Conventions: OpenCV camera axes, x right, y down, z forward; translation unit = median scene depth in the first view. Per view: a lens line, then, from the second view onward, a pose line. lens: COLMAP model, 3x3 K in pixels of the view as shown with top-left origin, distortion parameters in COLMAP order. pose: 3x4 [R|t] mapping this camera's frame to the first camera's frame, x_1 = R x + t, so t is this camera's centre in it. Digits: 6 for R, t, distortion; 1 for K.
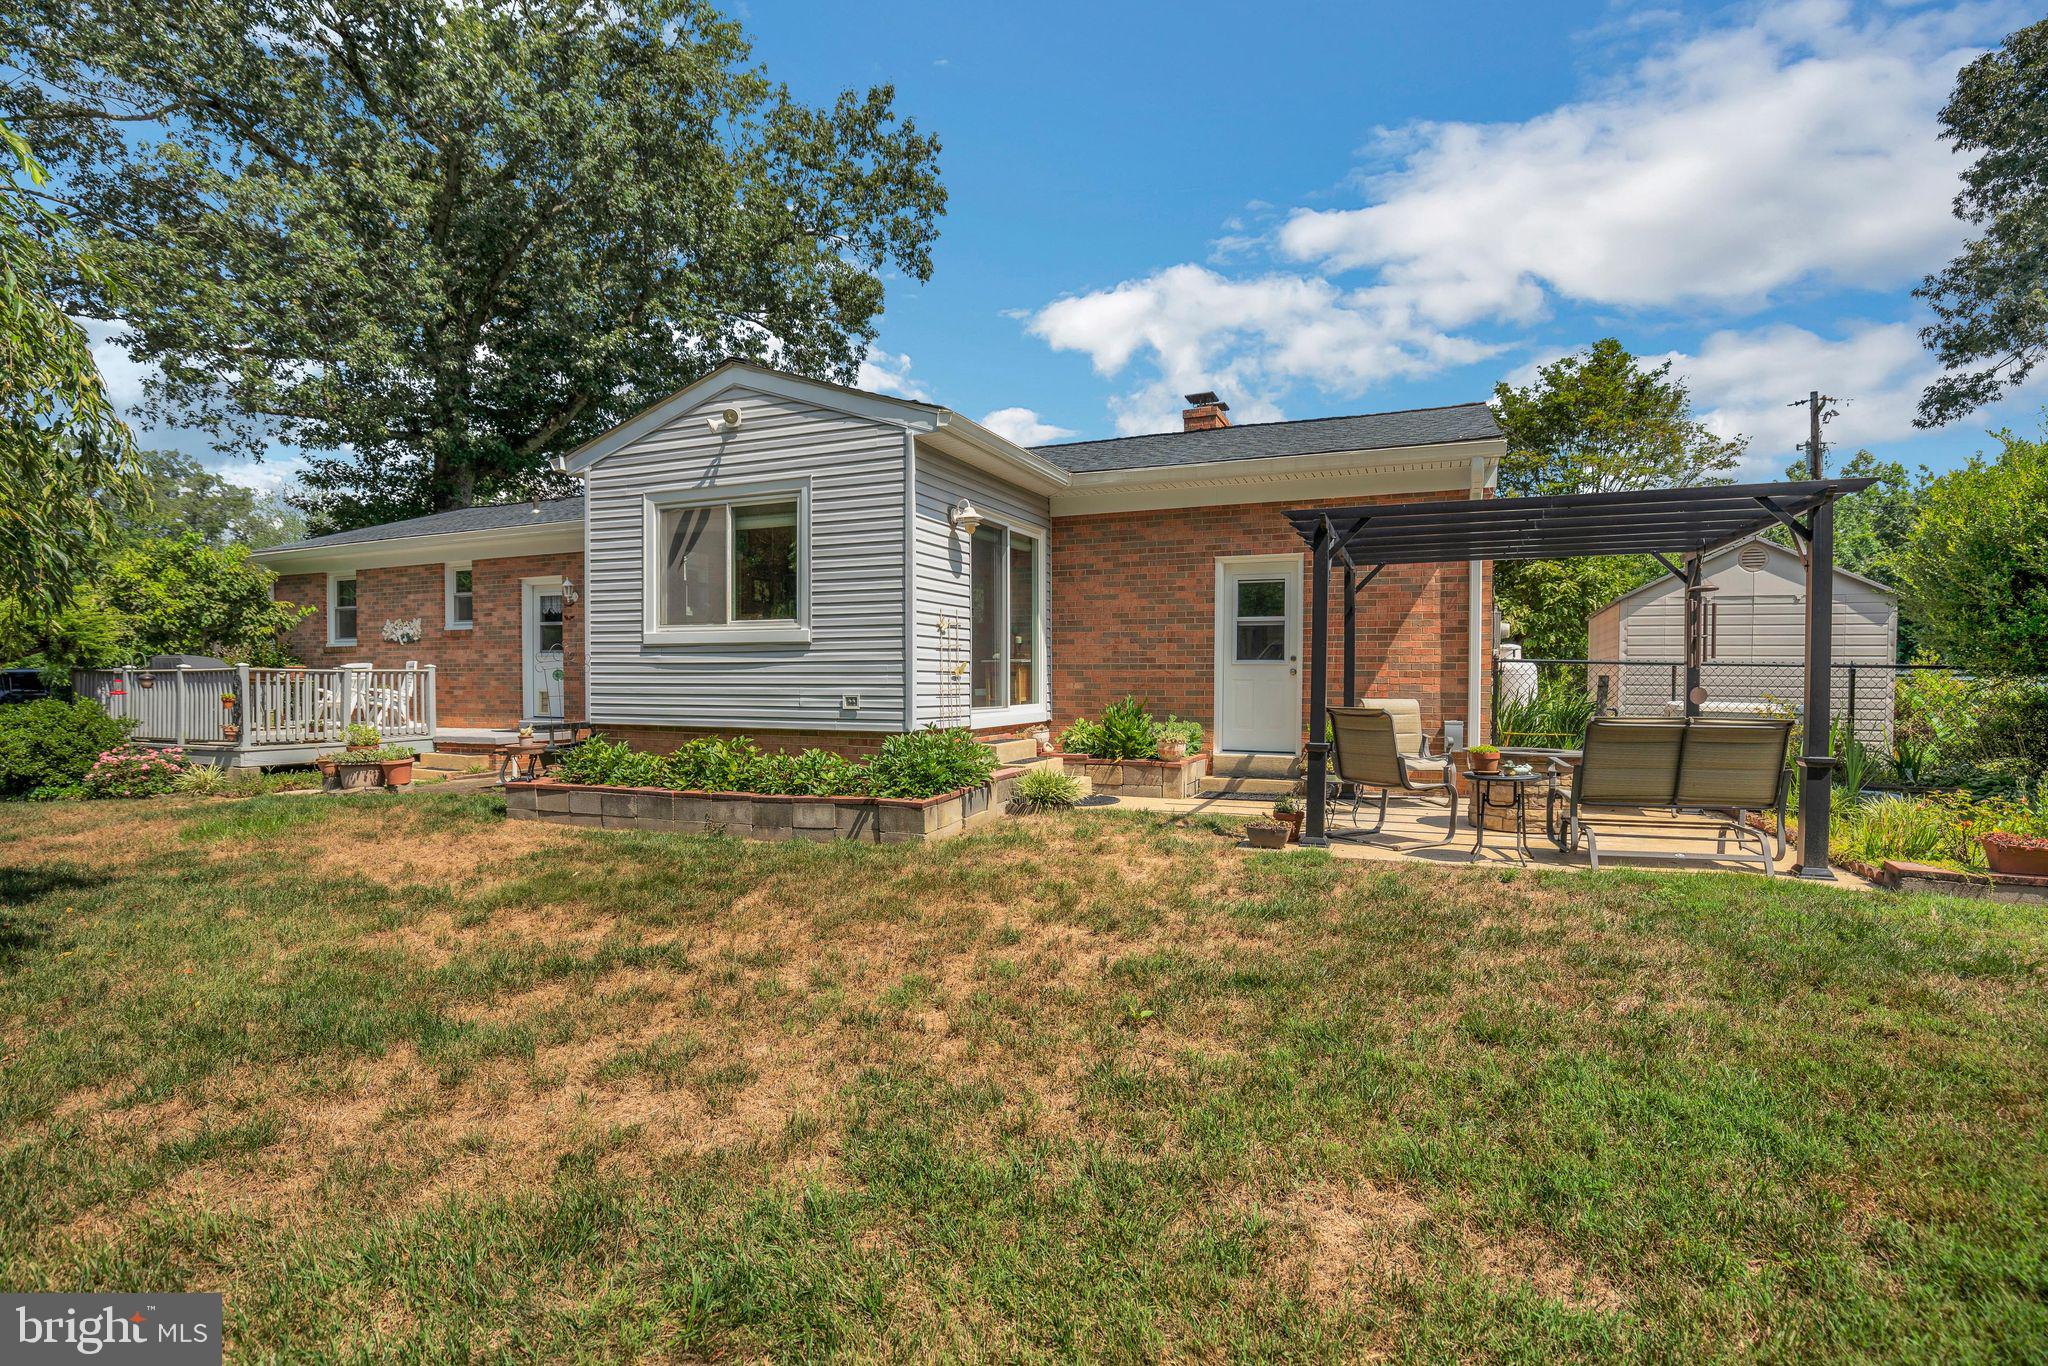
lens RADIAL K [[975.0, 0, 1013.8], [0, 975.0, 692.9], [0, 0, 1]] dist [-0.035113, 0.014198]
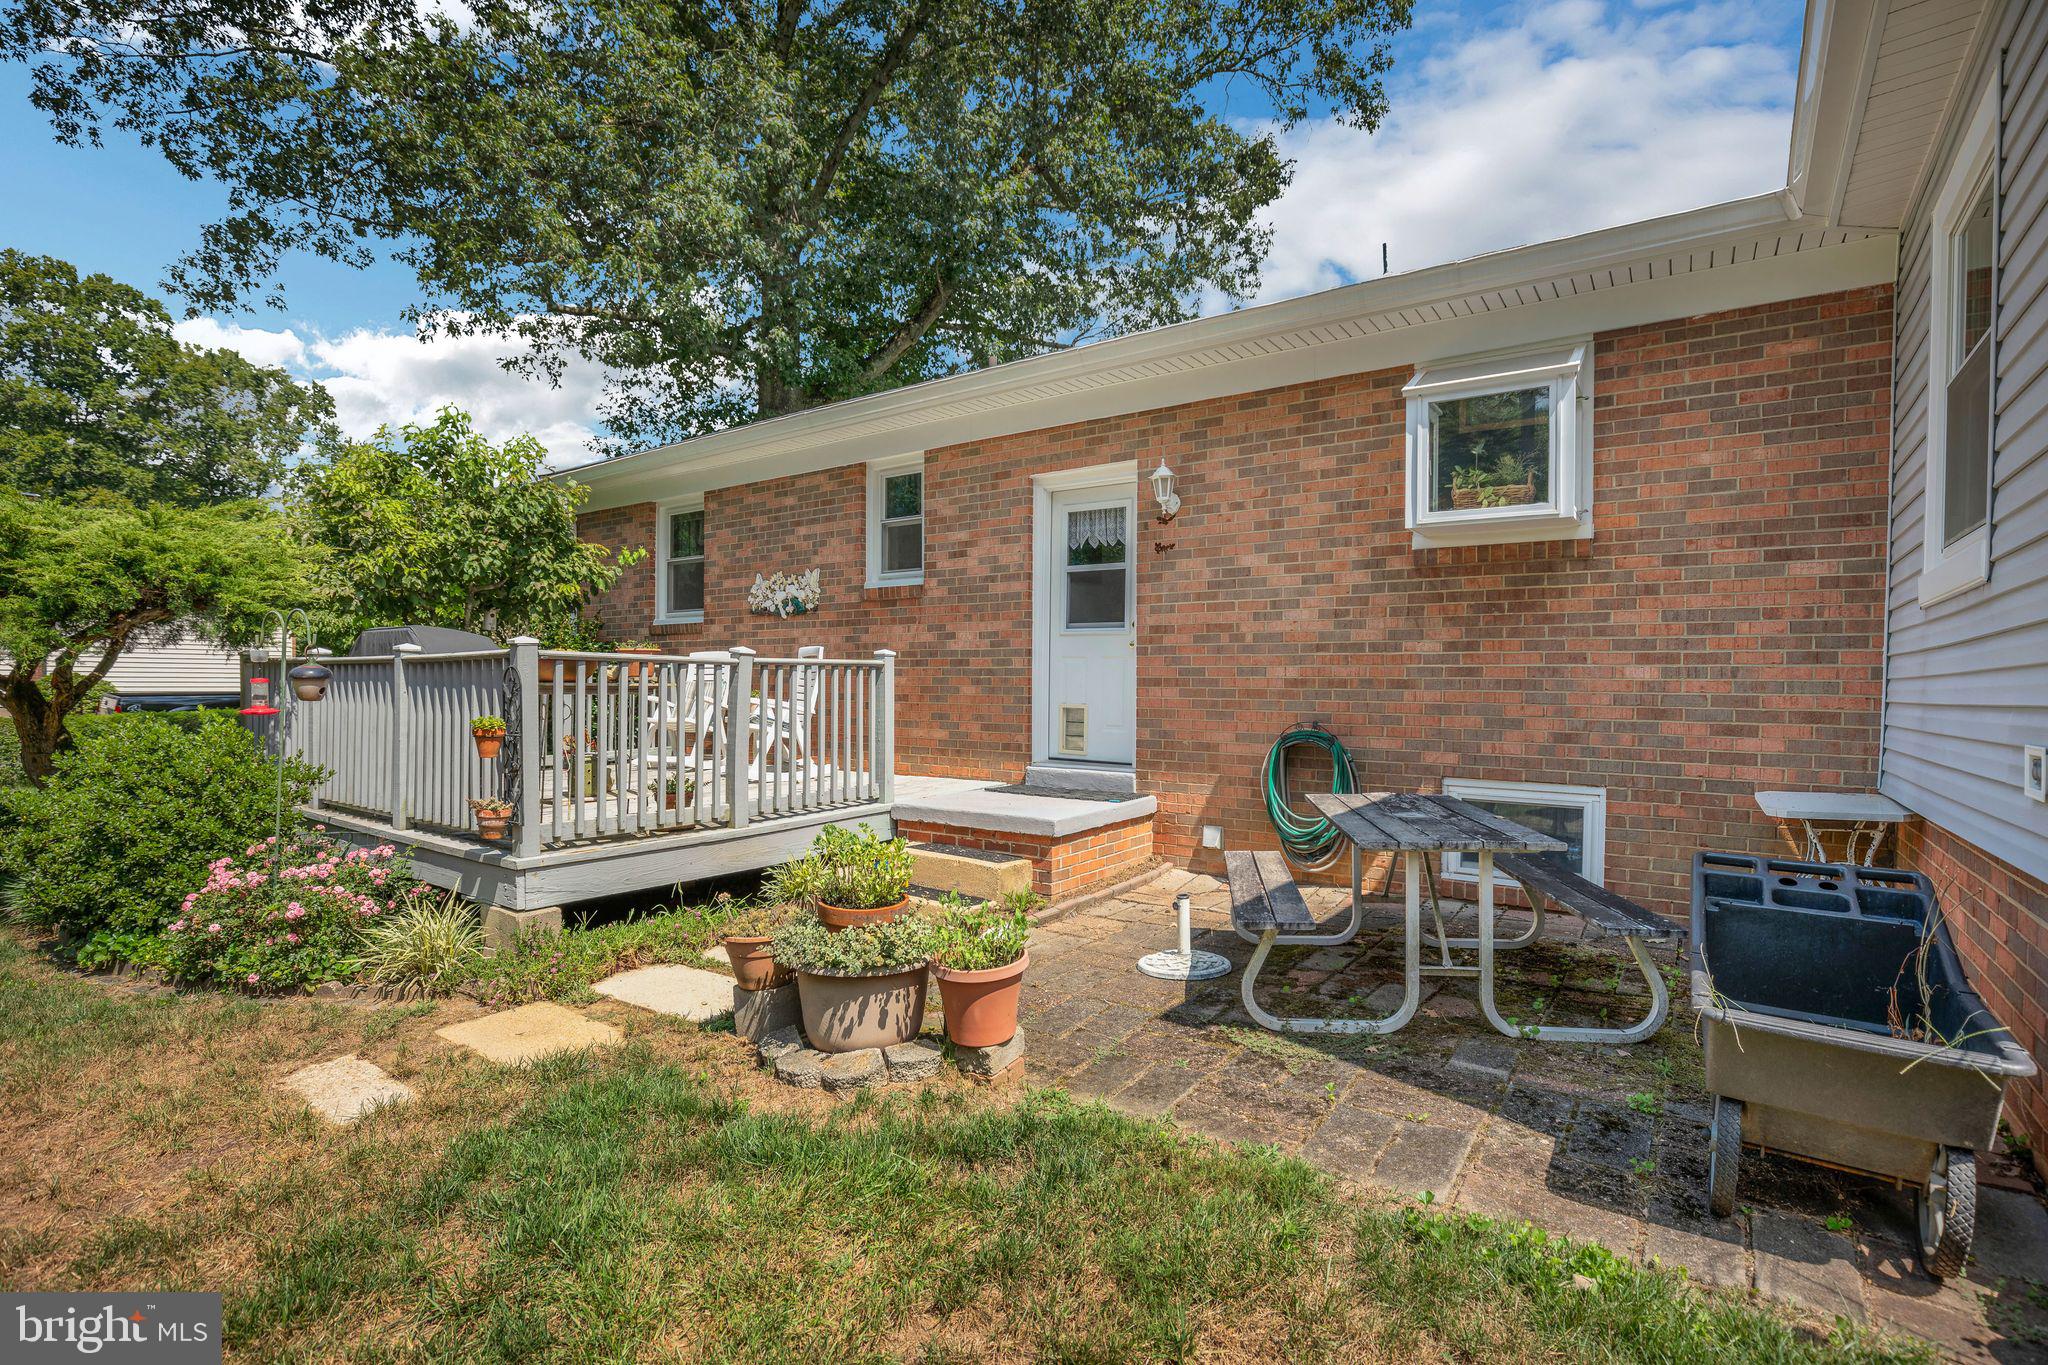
lens RADIAL K [[975.0, 0, 1013.8], [0, 975.0, 692.4], [0, 0, 1]] dist [-0.035113, 0.014198]
pose [[0.976030, 0.009415, -0.217434, -0.424115], [-0.010177, 0.999945, -0.002387, -0.007970], [0.217400, 0.004542, 0.976072, 0.533282]]
